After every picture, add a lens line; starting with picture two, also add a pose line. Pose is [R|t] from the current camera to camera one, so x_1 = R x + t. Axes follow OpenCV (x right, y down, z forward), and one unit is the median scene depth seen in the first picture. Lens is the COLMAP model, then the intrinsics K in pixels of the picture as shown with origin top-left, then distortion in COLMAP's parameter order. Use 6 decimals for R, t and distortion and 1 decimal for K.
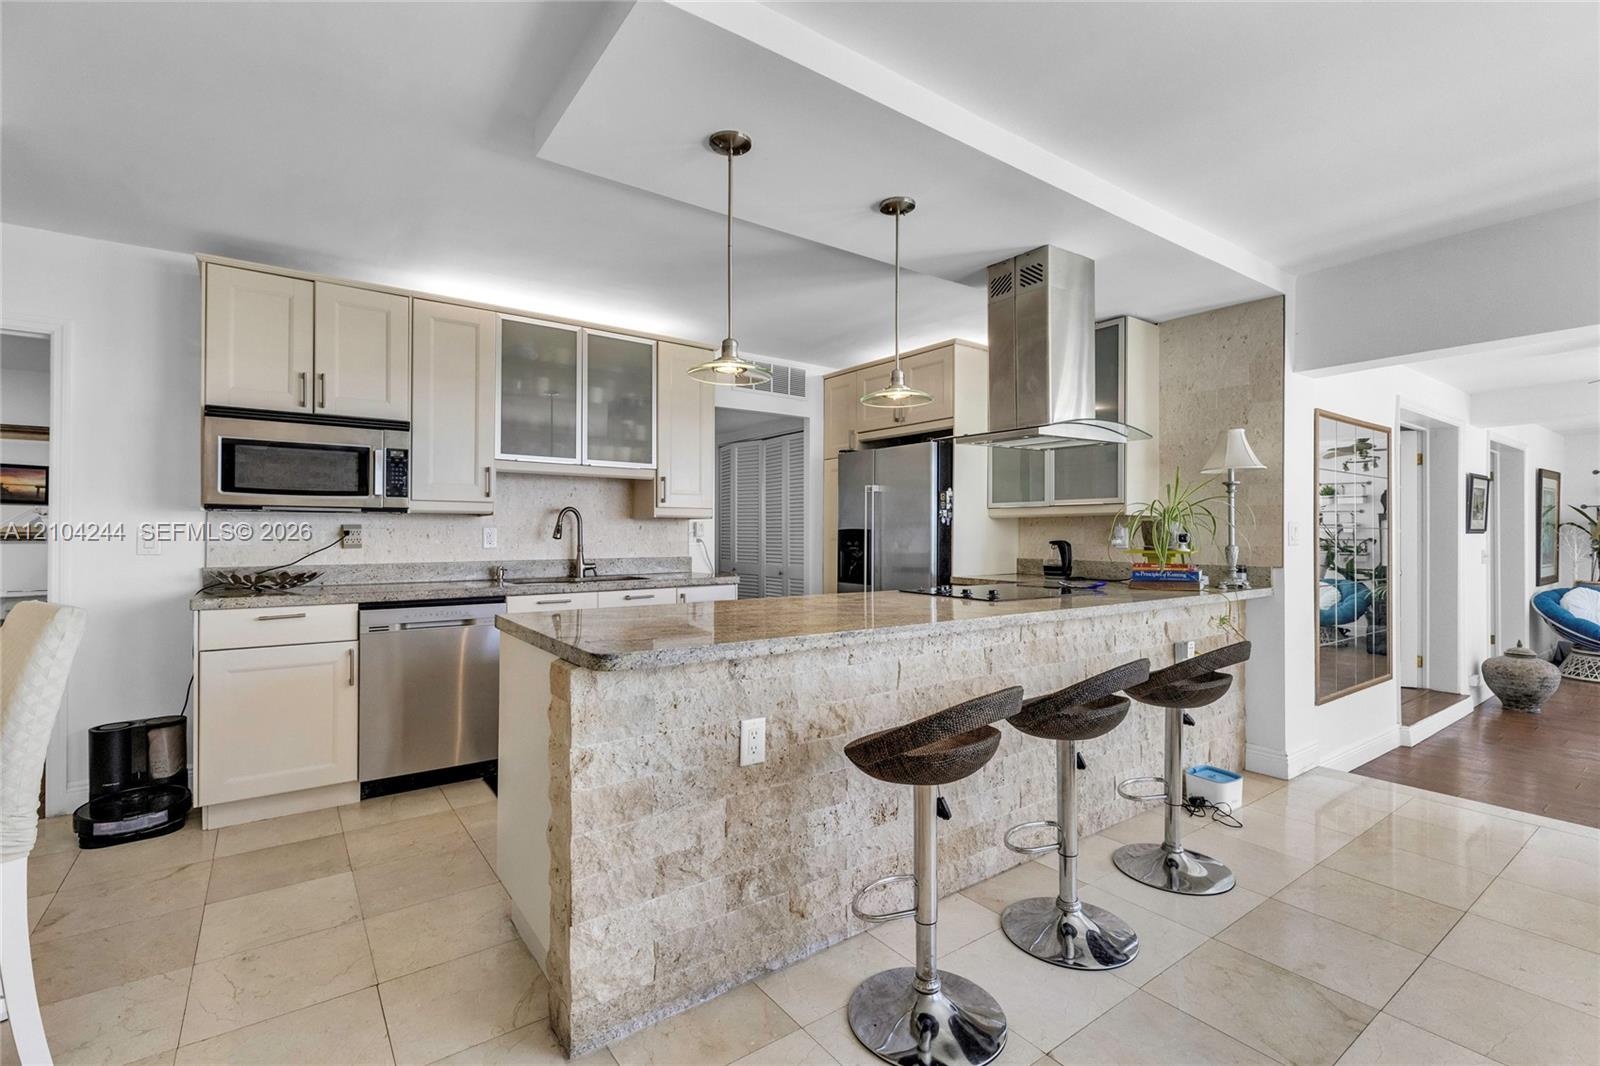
lens RADIAL K [[721.8, 0, 799.0], [0, 721.8, 526.8], [0, 0, 1]] dist [0.010295, 0.001503]
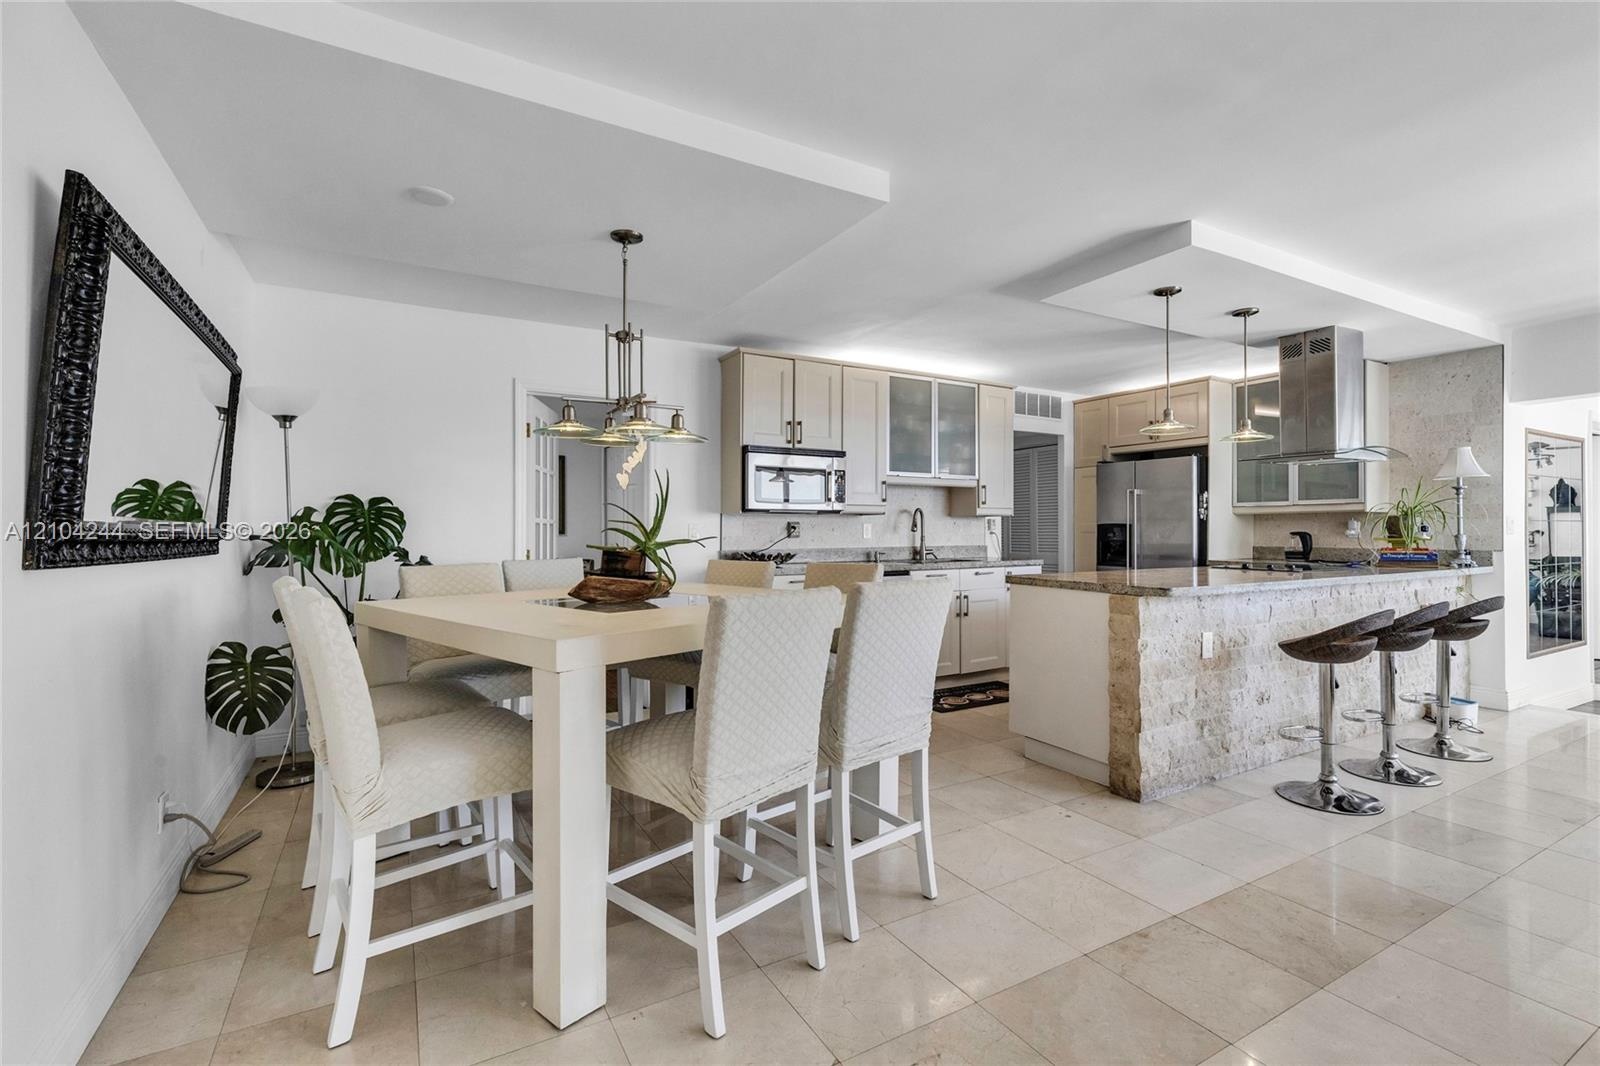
lens RADIAL K [[721.8, 0, 810.1], [0, 721.8, 523.4], [0, 0, 1]] dist [0.010295, 0.001503]
pose [[0.994892, -0.004495, -0.100846, -0.431282], [0.004575, 0.999989, 0.000563, -0.000588], [0.100842, -0.001021, 0.994902, -0.426777]]
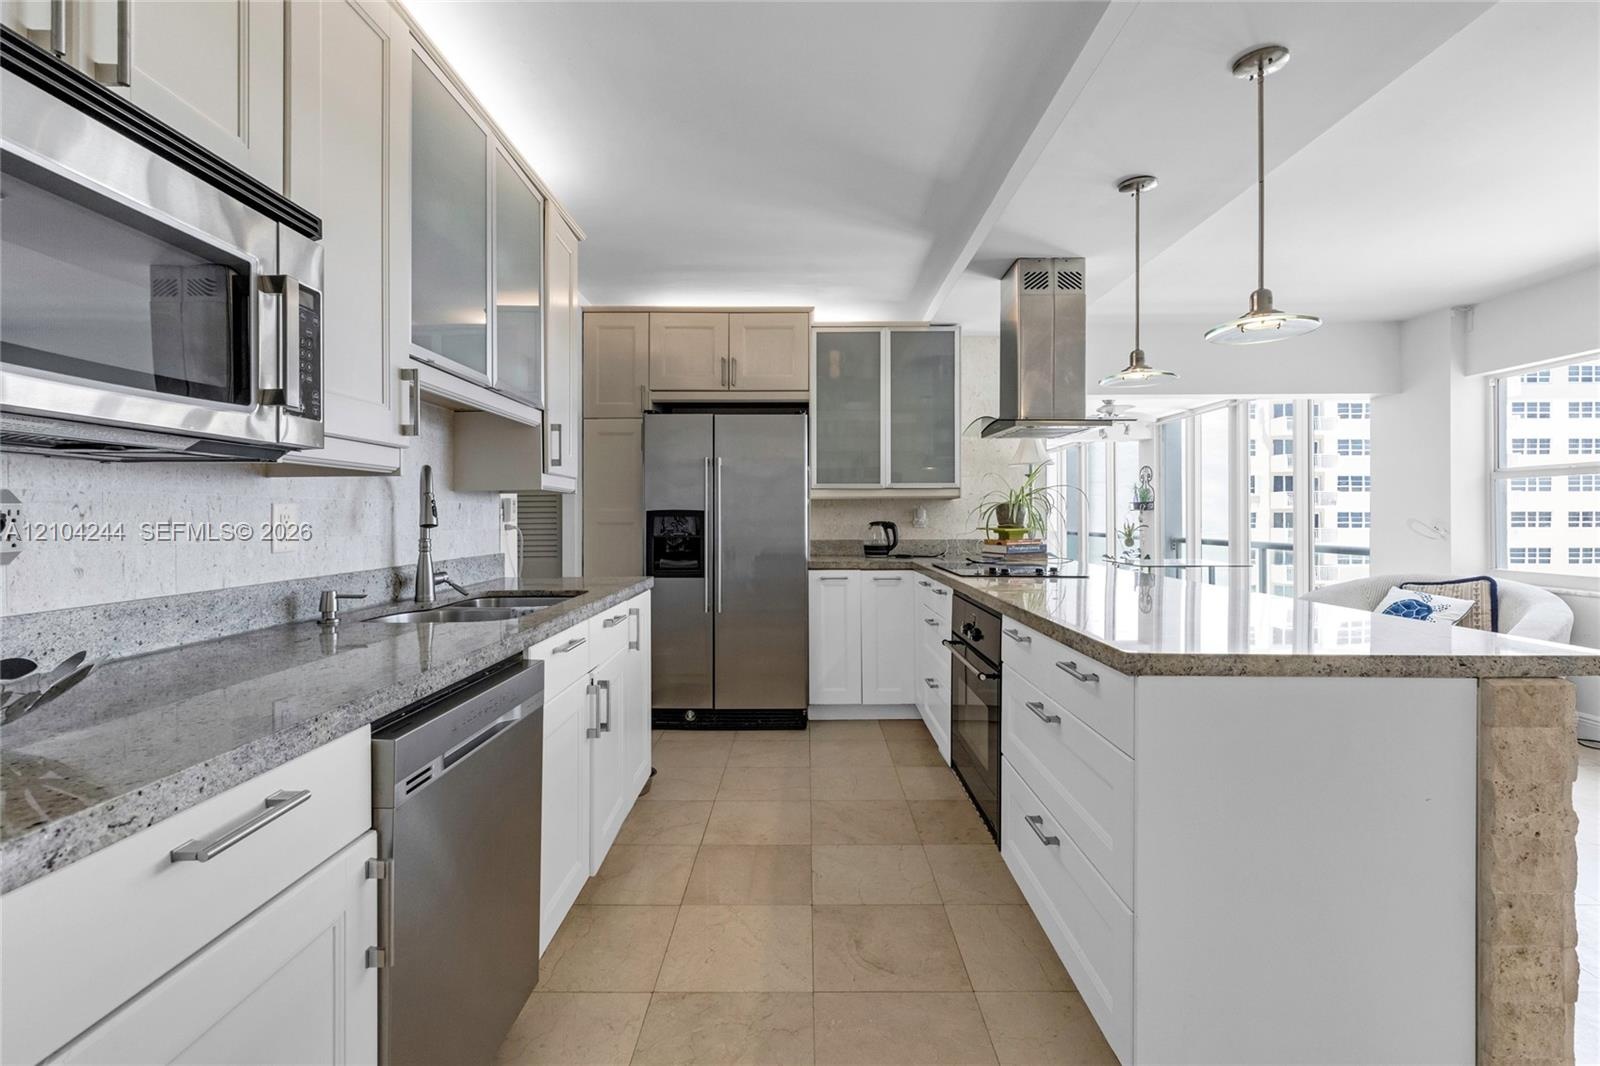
lens RADIAL K [[721.8, 0, 802.4], [0, 721.8, 518.5], [0, 0, 1]] dist [0.010295, 0.001503]
pose [[0.588767, -0.007083, 0.808272, -0.648486], [-0.003298, 0.999932, 0.011165, 0.004270], [-0.808296, -0.009239, 0.588703, 0.537480]]
